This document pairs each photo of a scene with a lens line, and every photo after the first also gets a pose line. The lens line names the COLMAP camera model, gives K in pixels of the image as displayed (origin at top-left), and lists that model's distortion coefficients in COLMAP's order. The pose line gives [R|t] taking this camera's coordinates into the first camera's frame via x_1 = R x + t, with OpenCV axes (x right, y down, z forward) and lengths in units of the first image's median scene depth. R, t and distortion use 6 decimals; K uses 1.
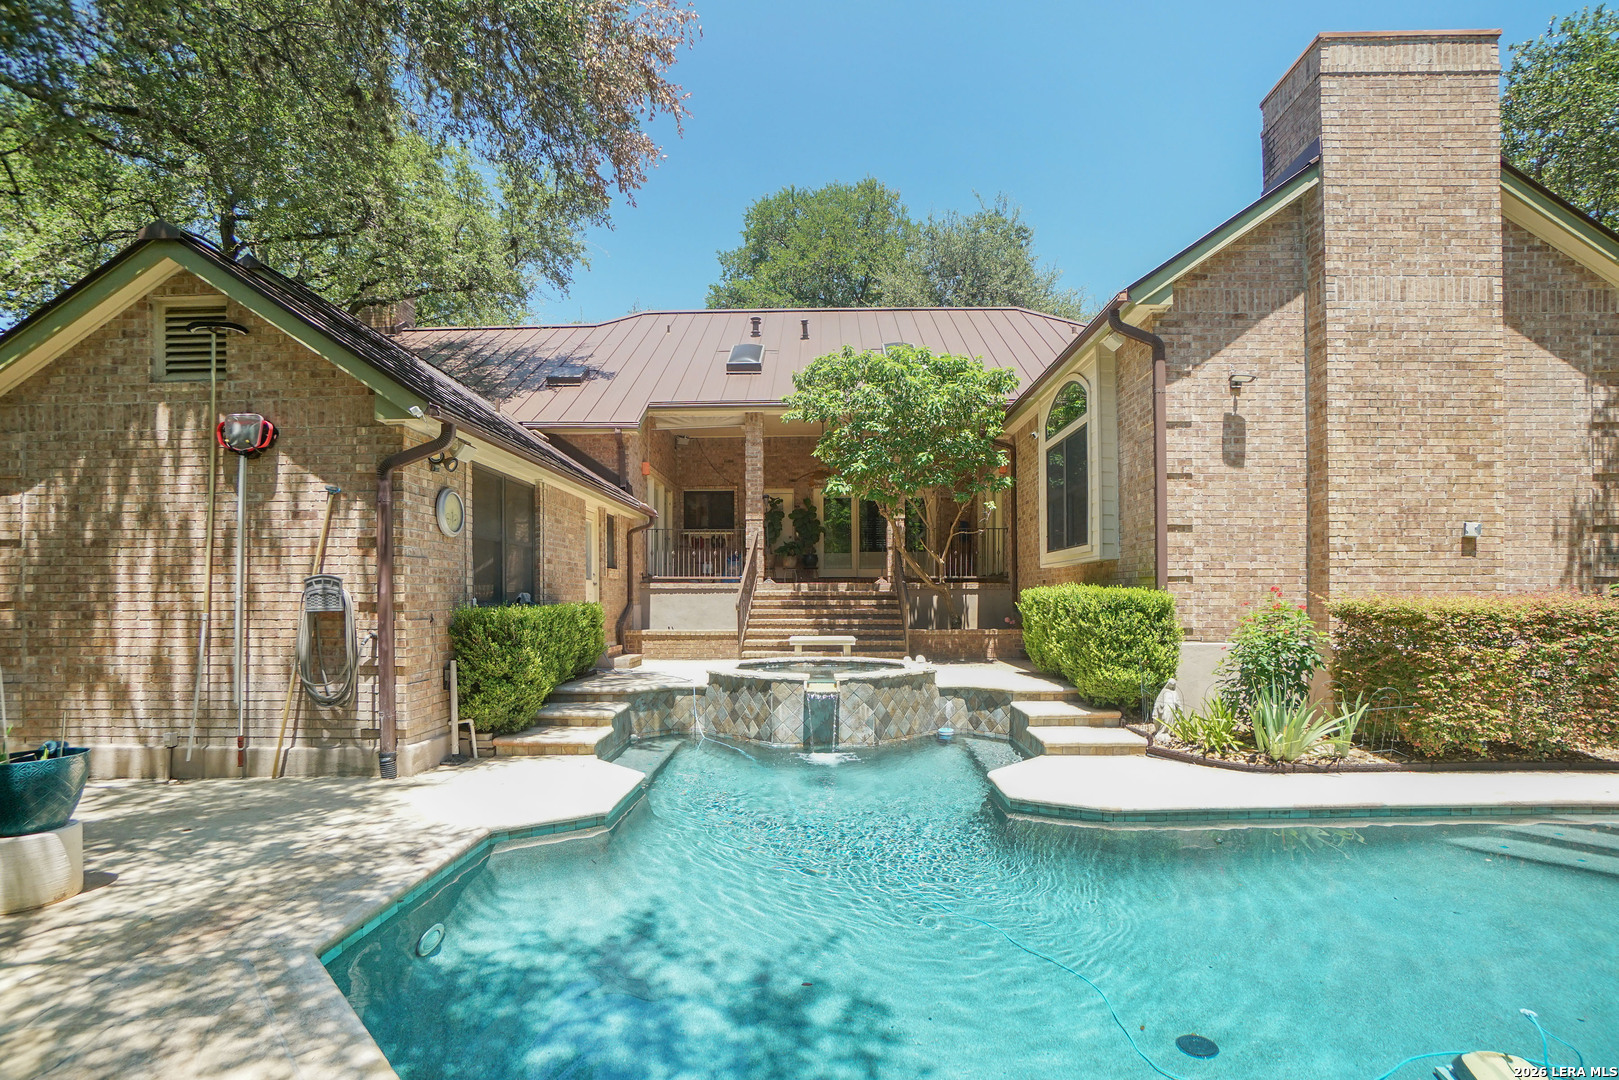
lens RADIAL K [[747.8, 0, 796.0], [0, 747.8, 563.1], [0, 0, 1]] dist [-0.060786, 0.022632]
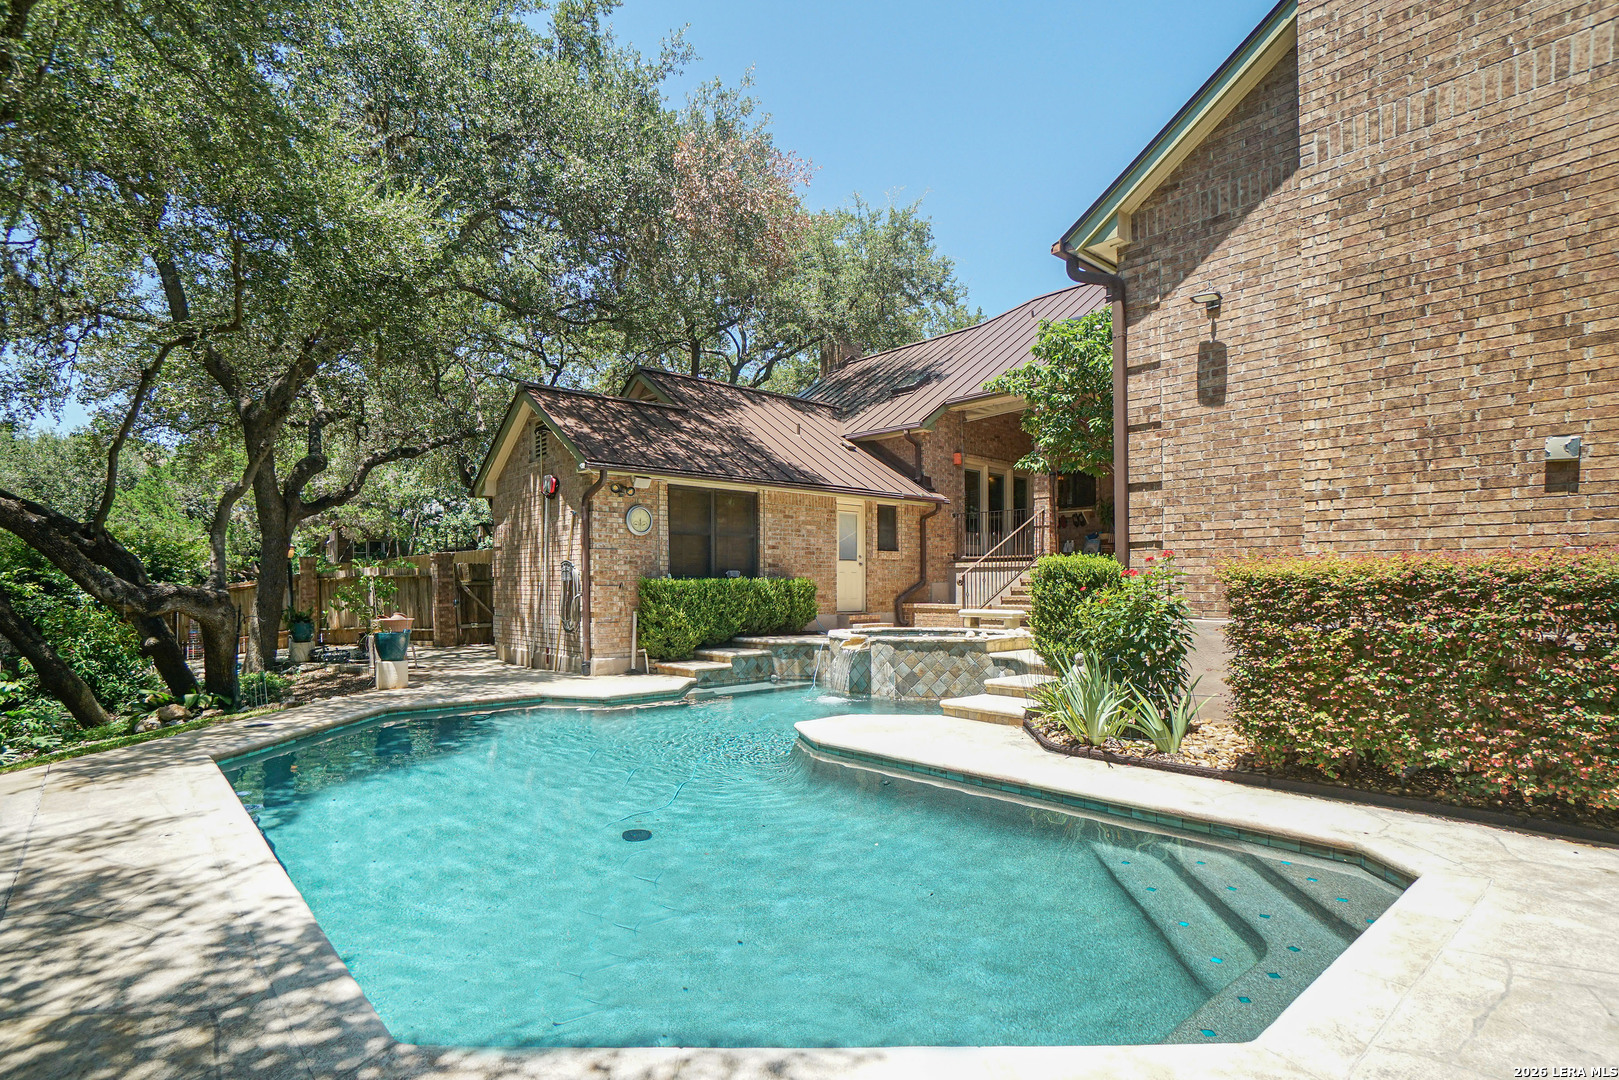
lens RADIAL K [[785.8, 0, 812.0], [0, 785.8, 543.0], [0, 0, 1]] dist [-0.060113, 0.027753]
pose [[0.692903, -0.037685, -0.720045, 0.946476], [0.033519, 0.999237, -0.020042, 0.025809], [0.720251, -0.010248, 0.693638, 0.079203]]
